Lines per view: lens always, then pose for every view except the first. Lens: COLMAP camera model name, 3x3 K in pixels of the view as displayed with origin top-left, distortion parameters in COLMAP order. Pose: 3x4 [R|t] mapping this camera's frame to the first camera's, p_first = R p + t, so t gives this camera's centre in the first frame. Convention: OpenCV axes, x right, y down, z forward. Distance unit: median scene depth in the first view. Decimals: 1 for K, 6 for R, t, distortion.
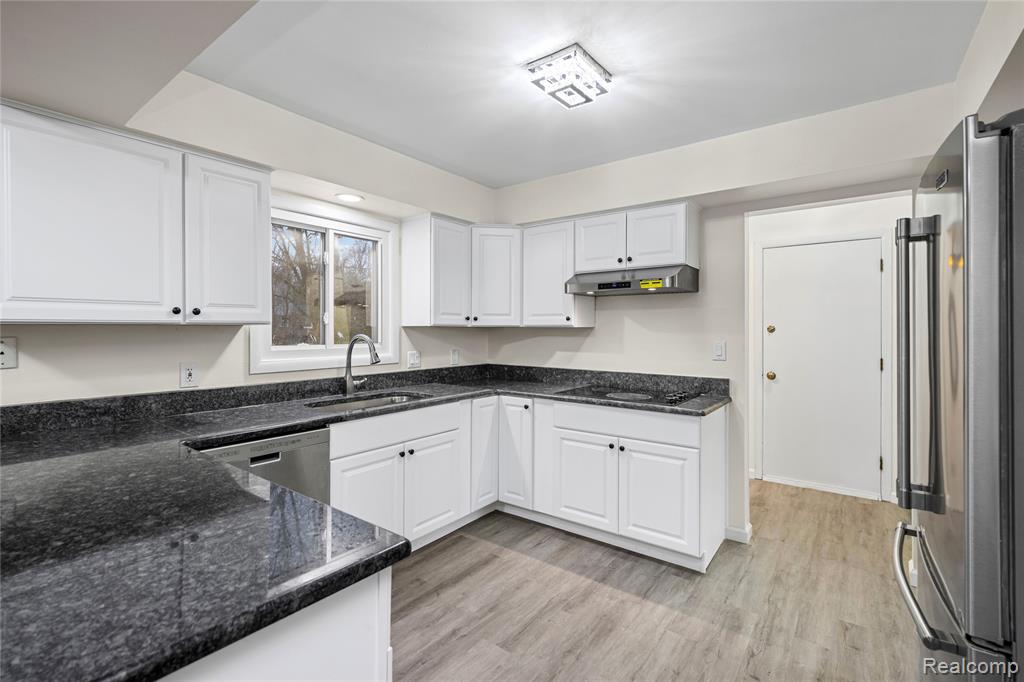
lens RADIAL K [[460.9, 0, 511.8], [0, 460.9, 329.9], [0, 0, 1]] dist [0.010447, -0.001035]
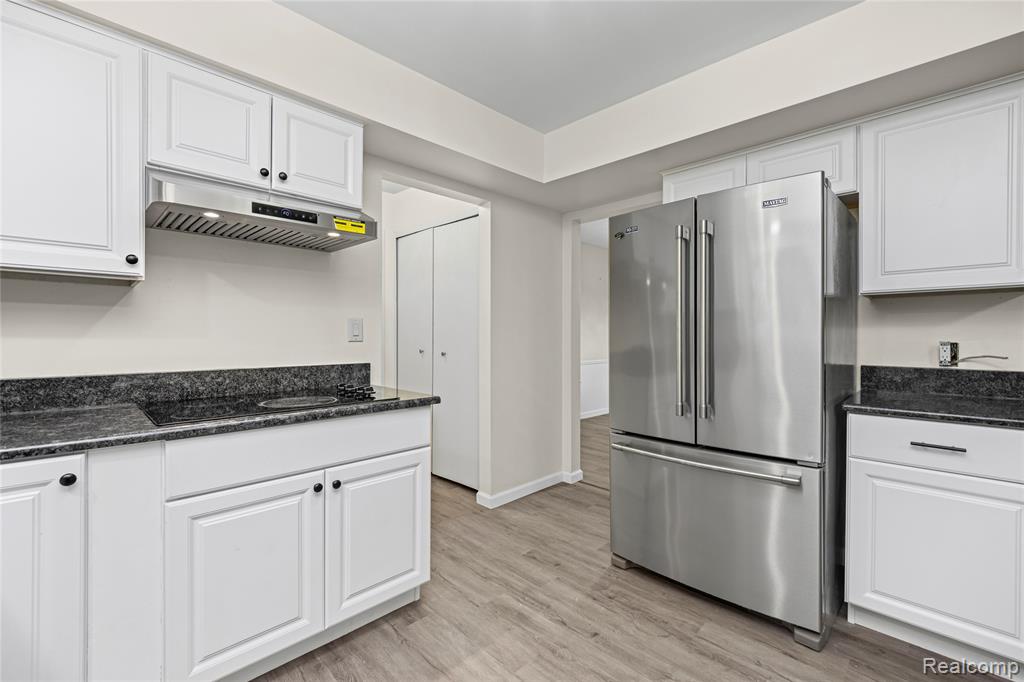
lens RADIAL K [[448.8, 0, 507.0], [0, 448.8, 337.1], [0, 0, 1]] dist [0.004092, -0.001479]
pose [[0.147354, -0.010112, 0.989032, -0.286414], [-0.002811, 0.999939, 0.010642, 0.049547], [-0.989080, -0.004348, 0.147316, 0.627746]]
